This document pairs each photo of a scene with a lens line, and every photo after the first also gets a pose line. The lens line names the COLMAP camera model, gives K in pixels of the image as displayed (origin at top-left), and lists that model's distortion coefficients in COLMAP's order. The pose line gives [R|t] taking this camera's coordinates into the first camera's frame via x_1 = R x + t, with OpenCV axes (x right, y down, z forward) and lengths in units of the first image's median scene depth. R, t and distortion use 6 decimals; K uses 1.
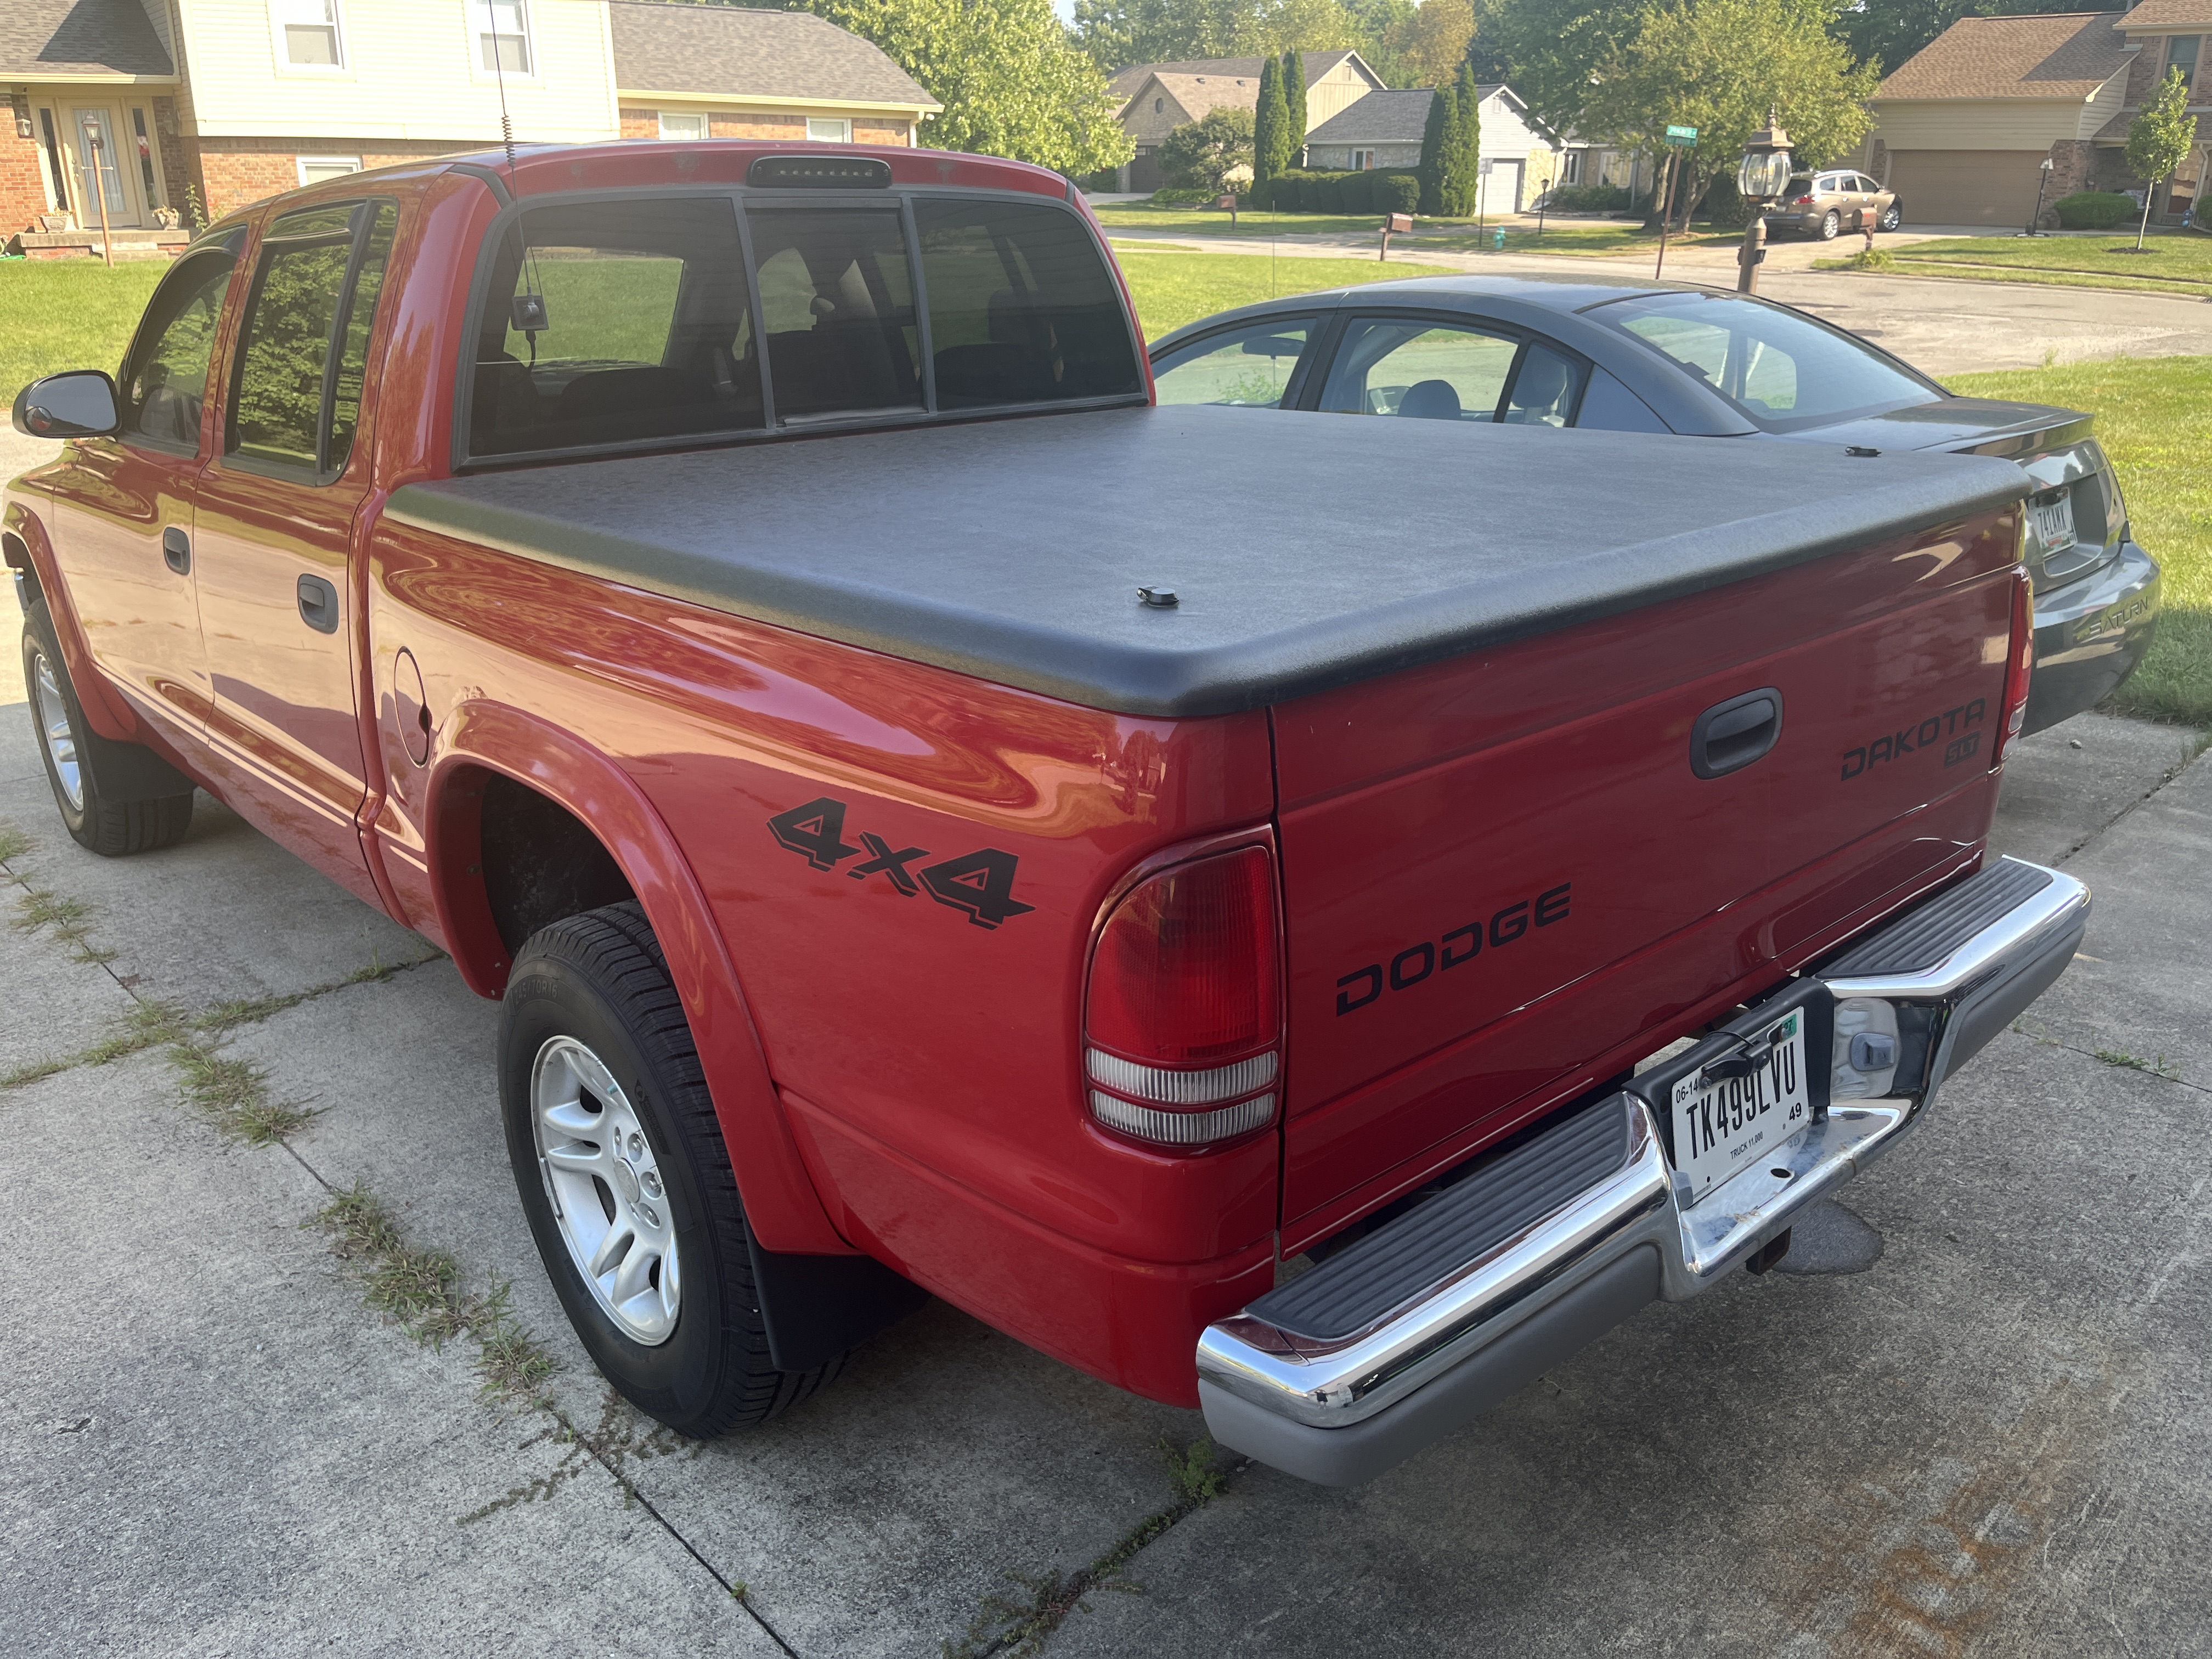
lens RADIAL K [[1698.0, 0, 1106.6], [0, 1698.0, 818.5], [0, 0, 1]] dist [0.065778, -0.112546]
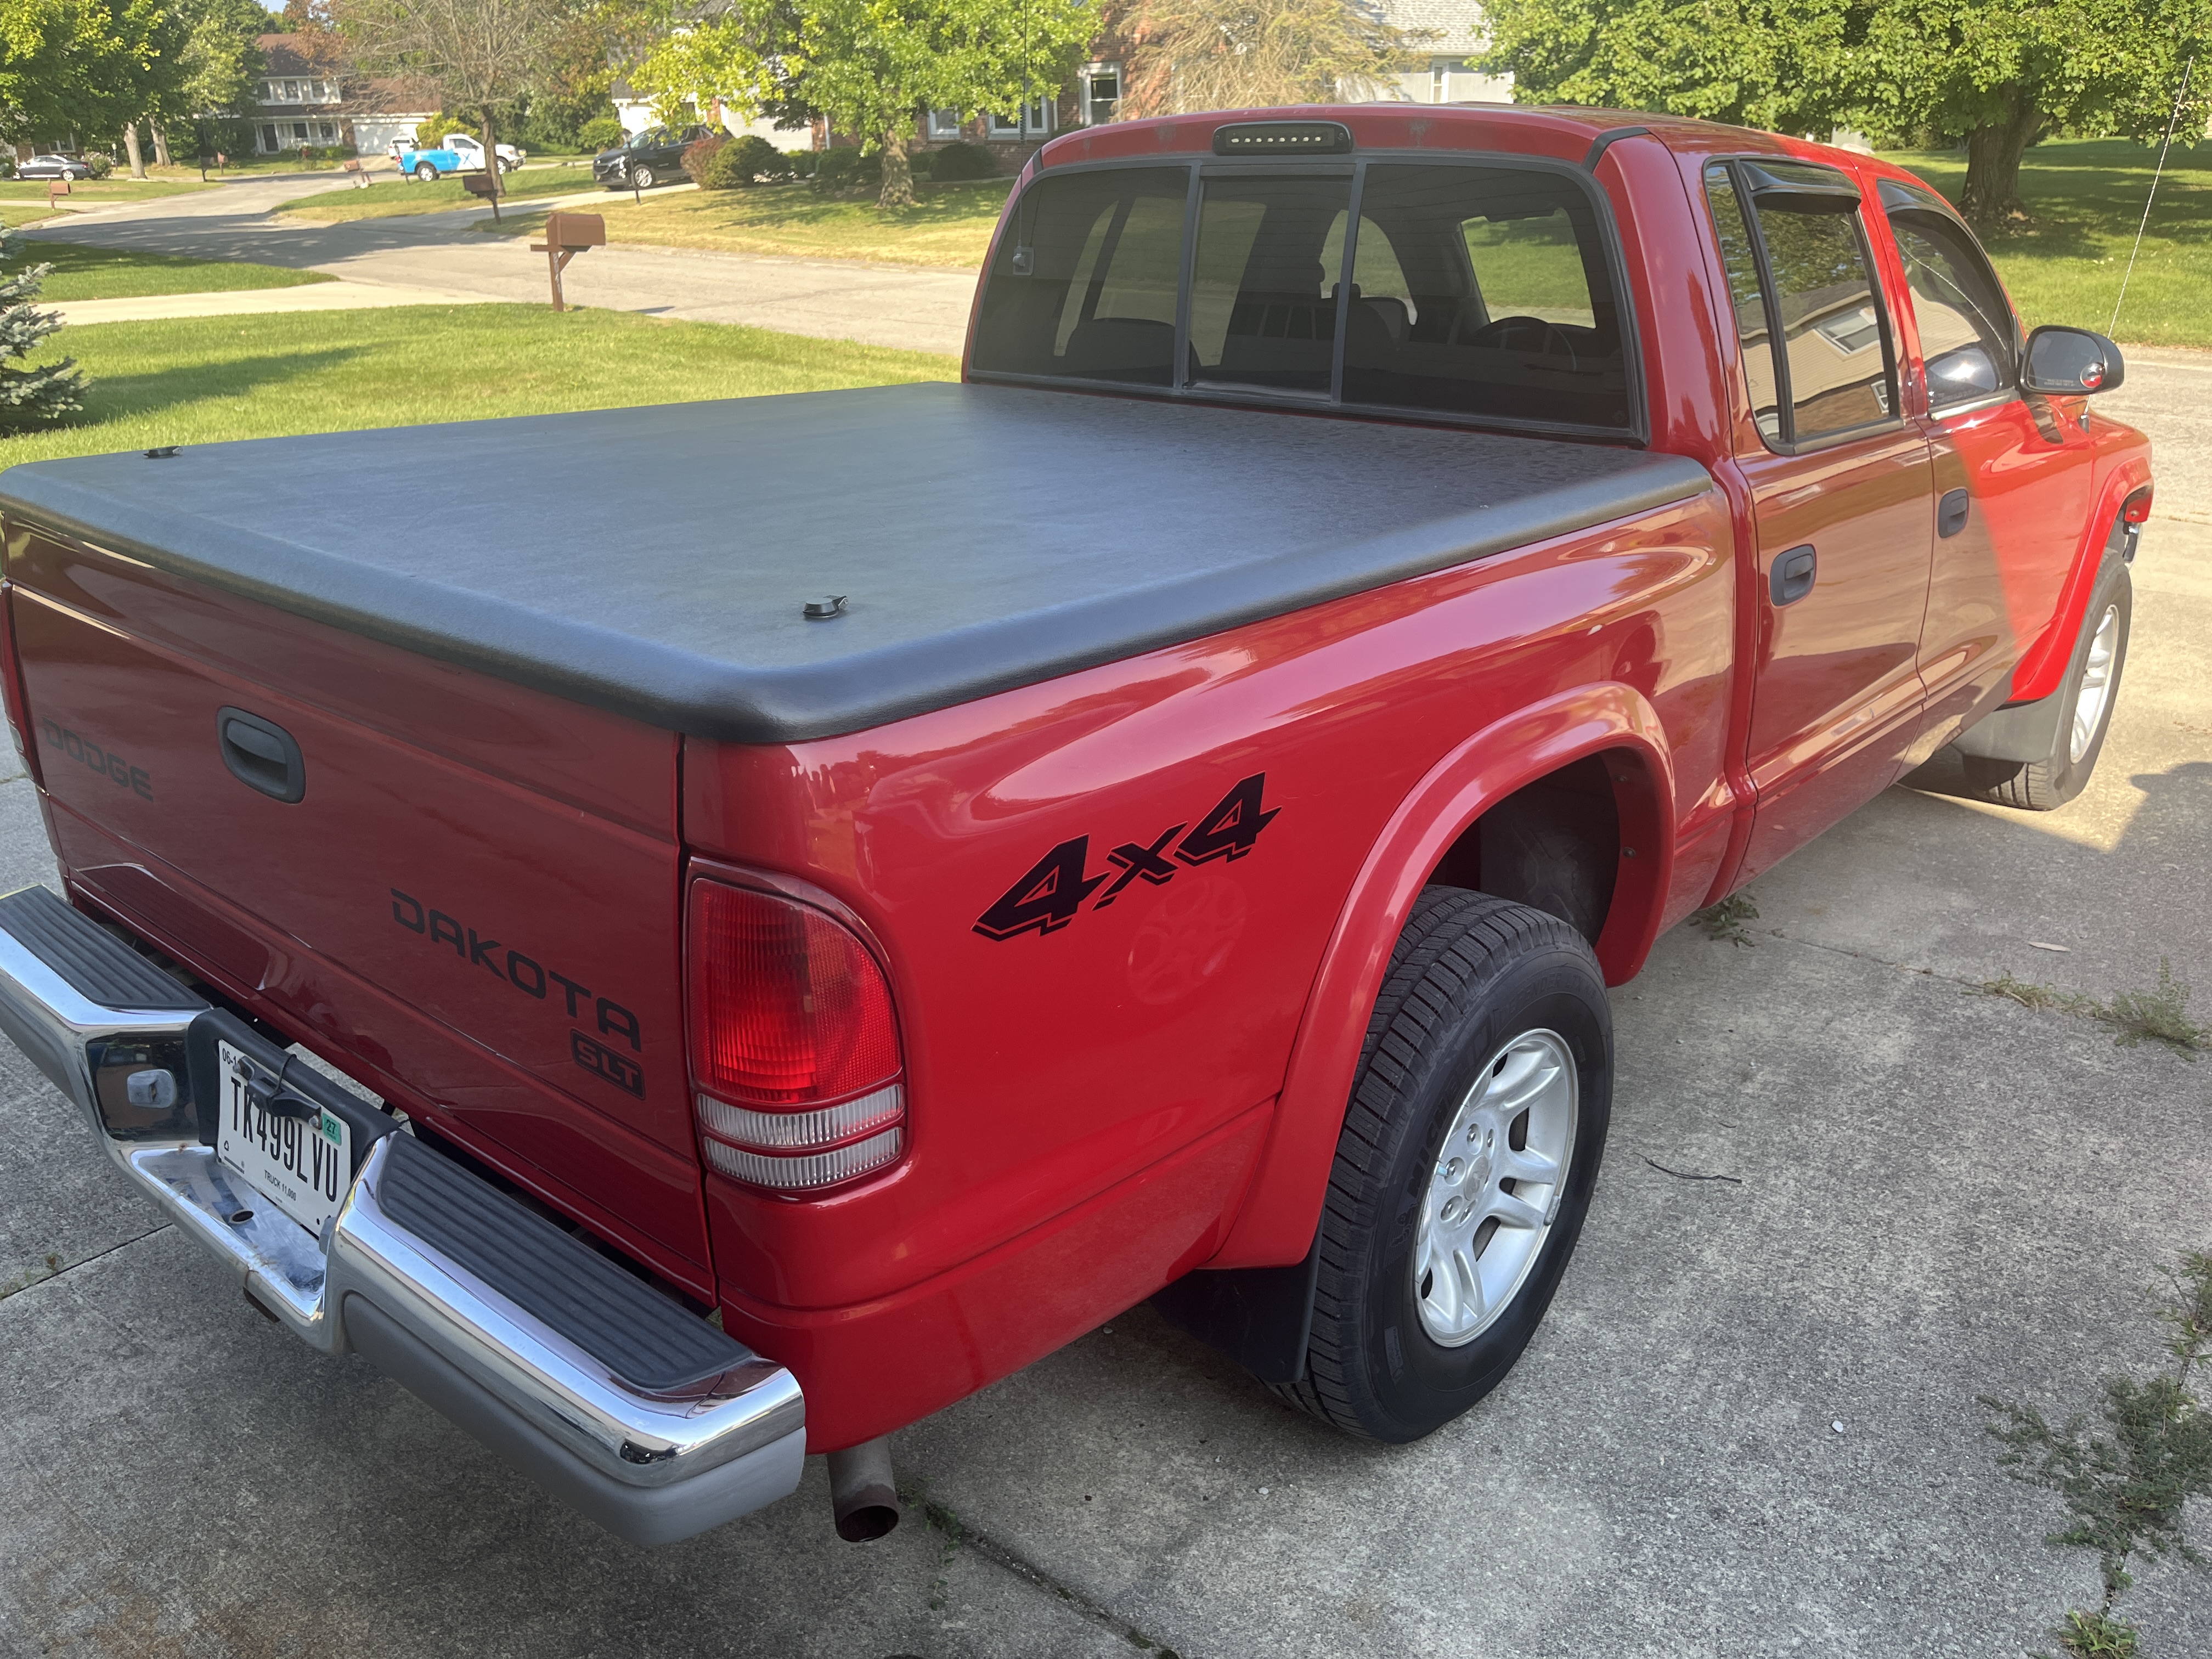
lens RADIAL K [[1664.1, 0, 1106.0], [0, 1664.1, 829.5], [0, 0, 1]] dist [-0.013434, -0.002424]
pose [[0.161223, 0.366998, -0.916144, 0.891856], [-0.322179, 0.897003, 0.302634, -0.304774], [0.932849, 0.246371, 0.262856, 0.827358]]
